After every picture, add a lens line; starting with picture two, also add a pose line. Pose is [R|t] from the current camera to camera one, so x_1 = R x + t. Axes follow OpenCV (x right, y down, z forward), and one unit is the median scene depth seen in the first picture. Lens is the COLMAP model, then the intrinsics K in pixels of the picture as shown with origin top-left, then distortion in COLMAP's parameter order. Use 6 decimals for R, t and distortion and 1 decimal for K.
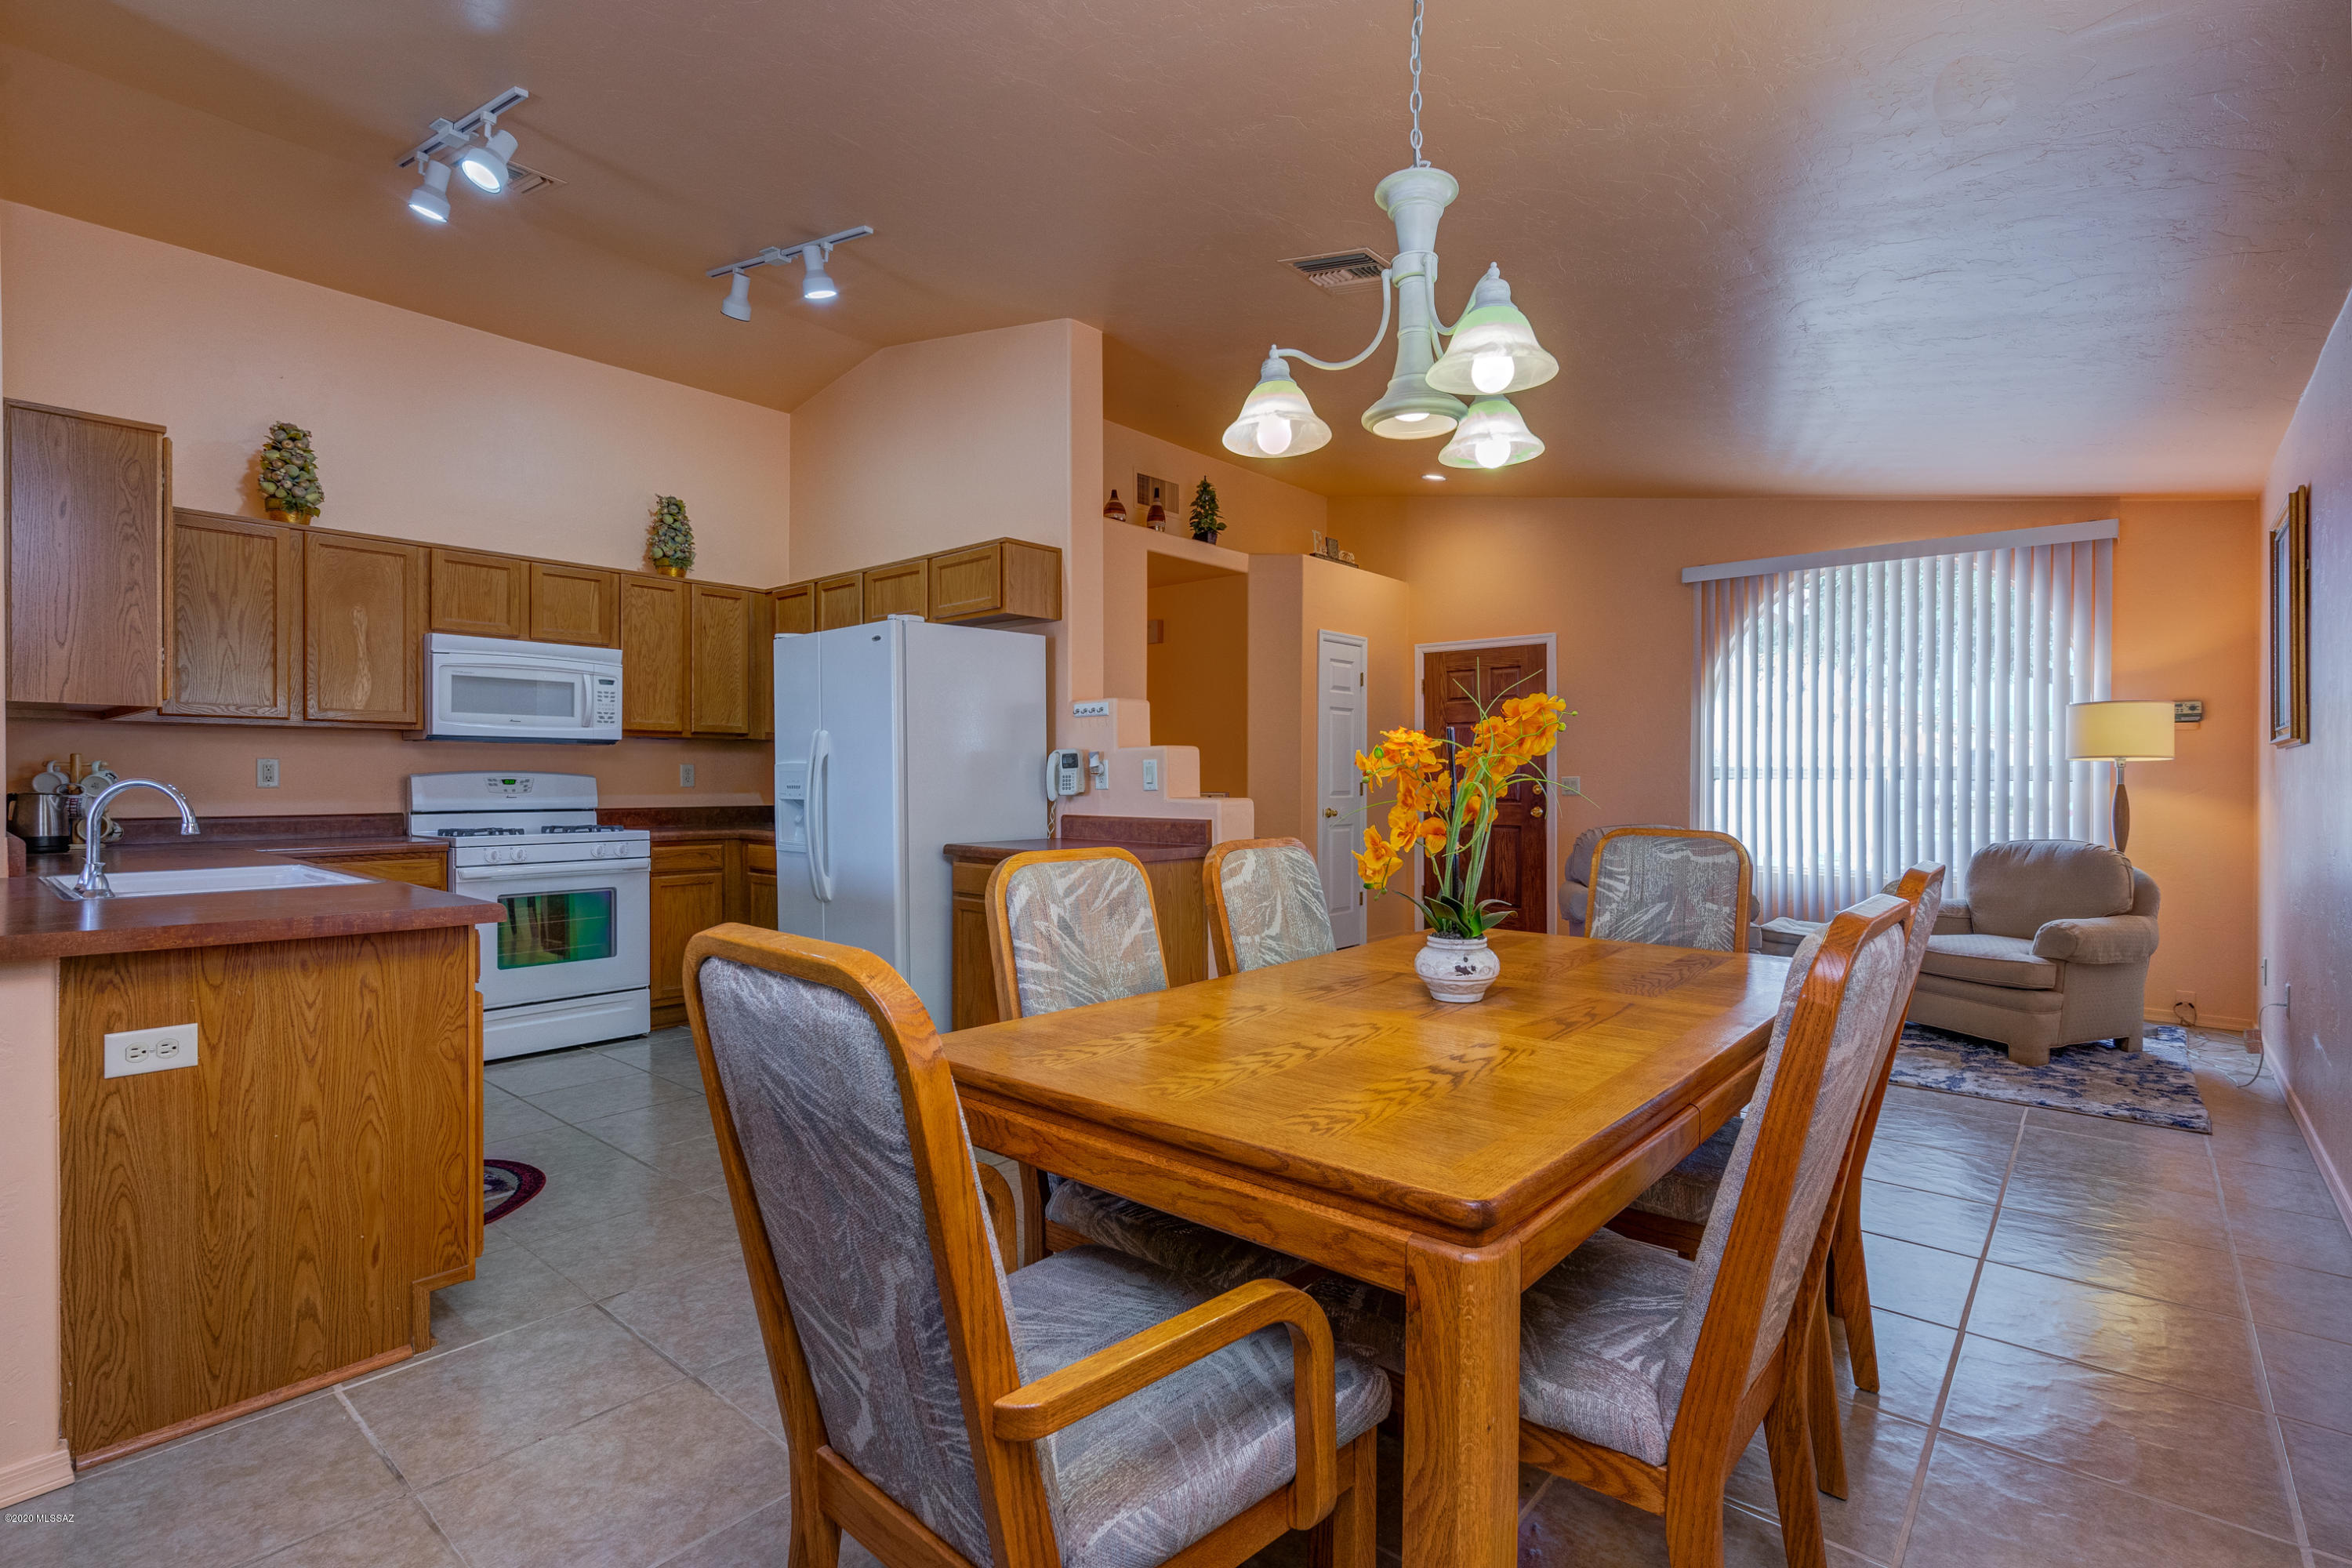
lens RADIAL K [[1102.4, 0, 1176.0], [0, 1102.4, 784.0], [0, 0, 1]] dist [0.001857, 0.001044]
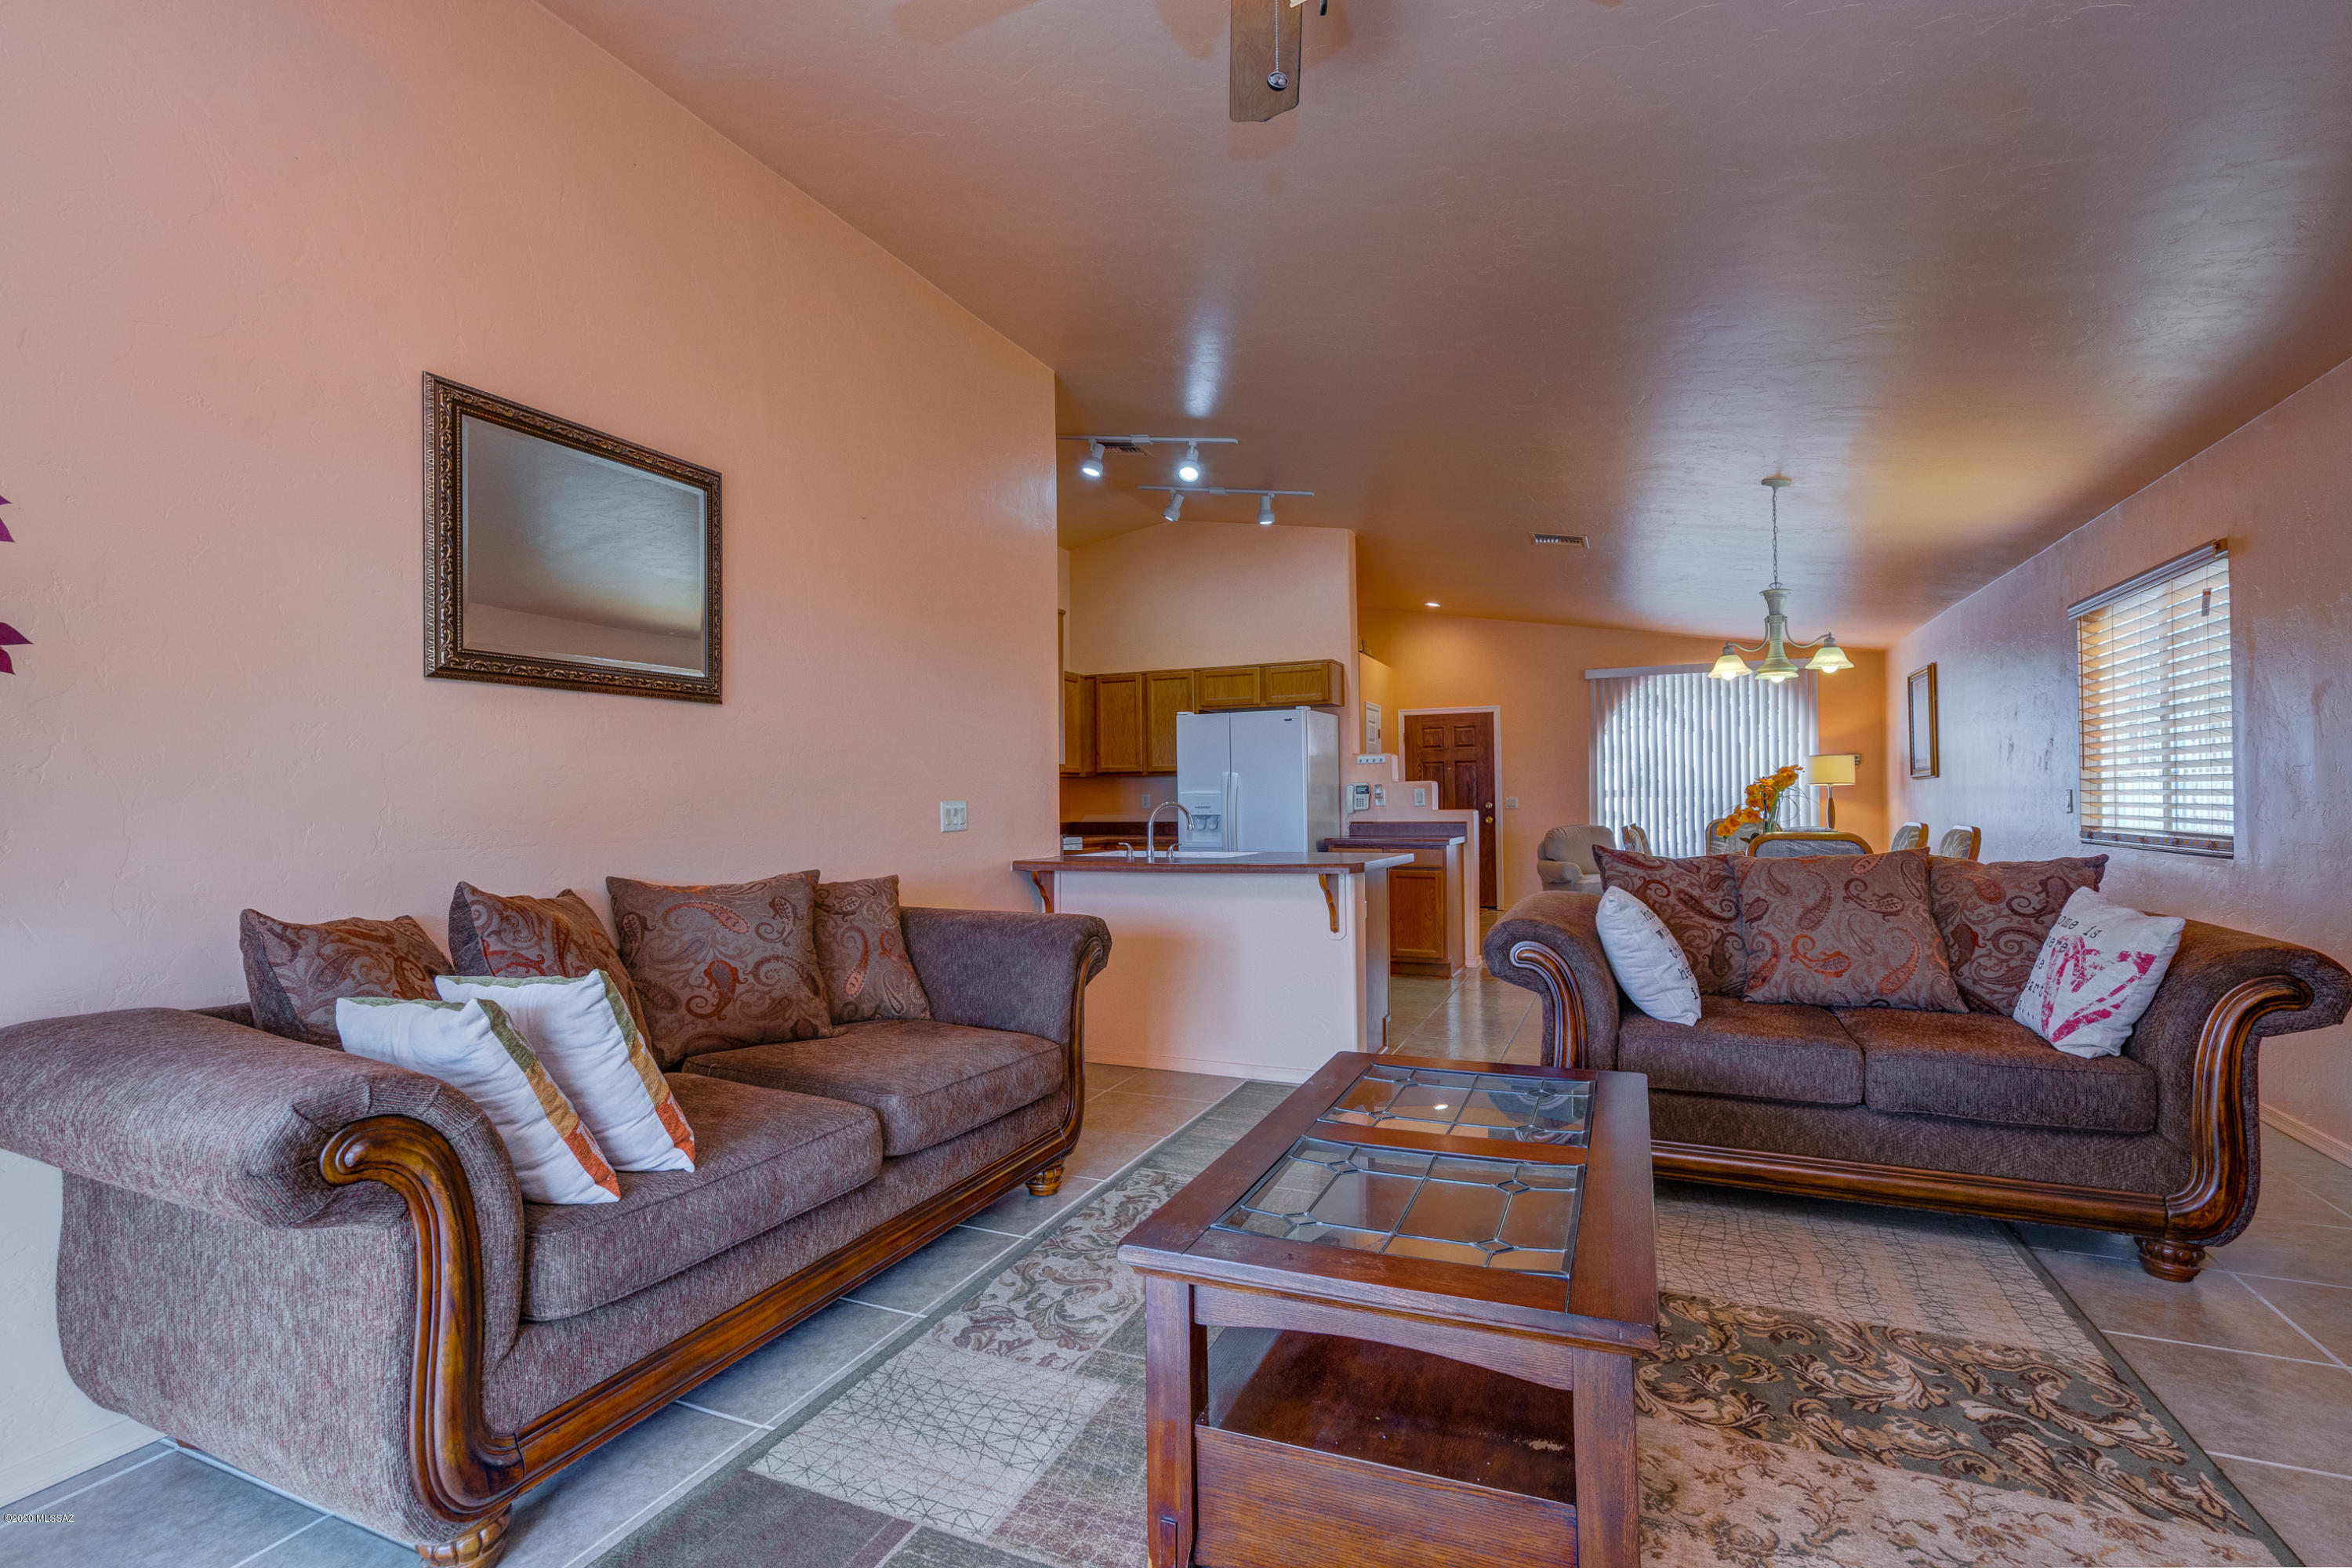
lens RADIAL K [[1082.5, 0, 1132.3], [0, 1082.5, 784.3], [0, 0, 1]] dist [-0.002795, 0.000165]
pose [[0.962161, -0.006248, 0.272410, -0.754722], [0.012858, 0.999664, -0.022486, 0.003494], [-0.272178, 0.025138, 0.961919, -0.437635]]
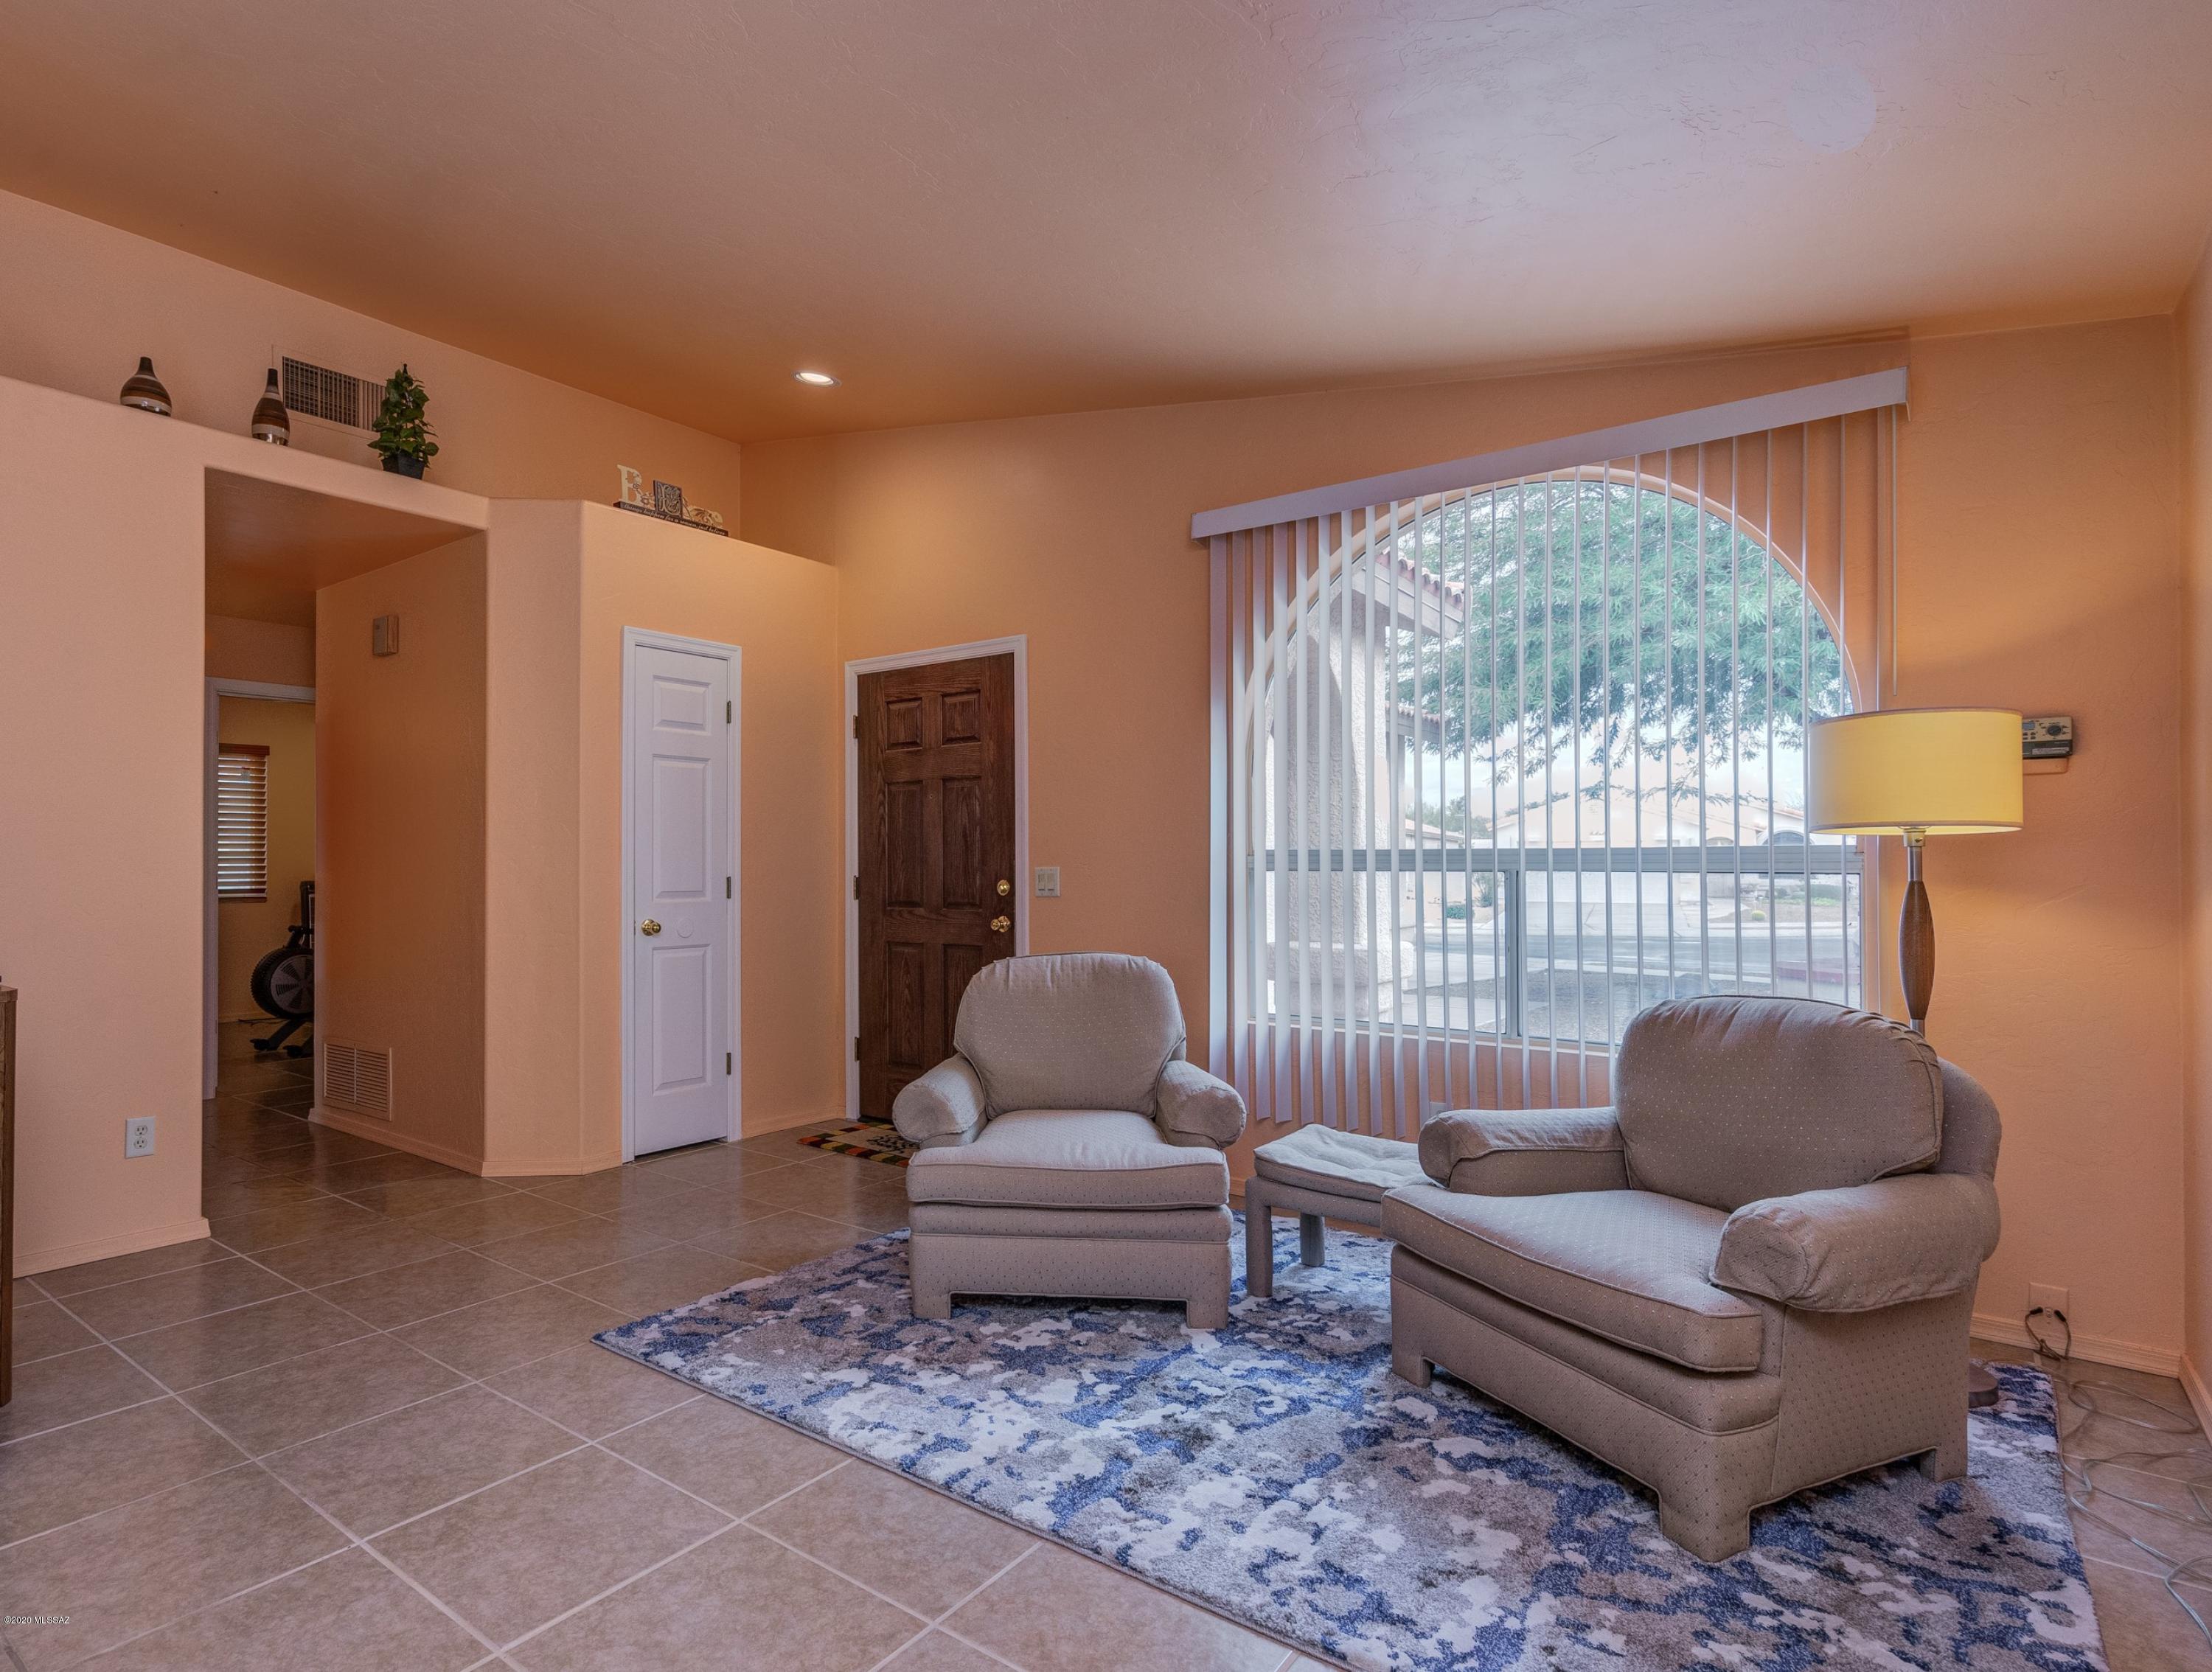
lens RADIAL K [[1208.7, 0, 943.5], [0, 1208.7, 859.8], [0, 0, 1]] dist [-0.002075, -0.000977]
pose [[0.999945, -0.002811, 0.010117, 0.380210], [0.002948, 0.999904, -0.013511, -0.002261], [-0.010078, 0.013540, 0.999858, 0.425906]]
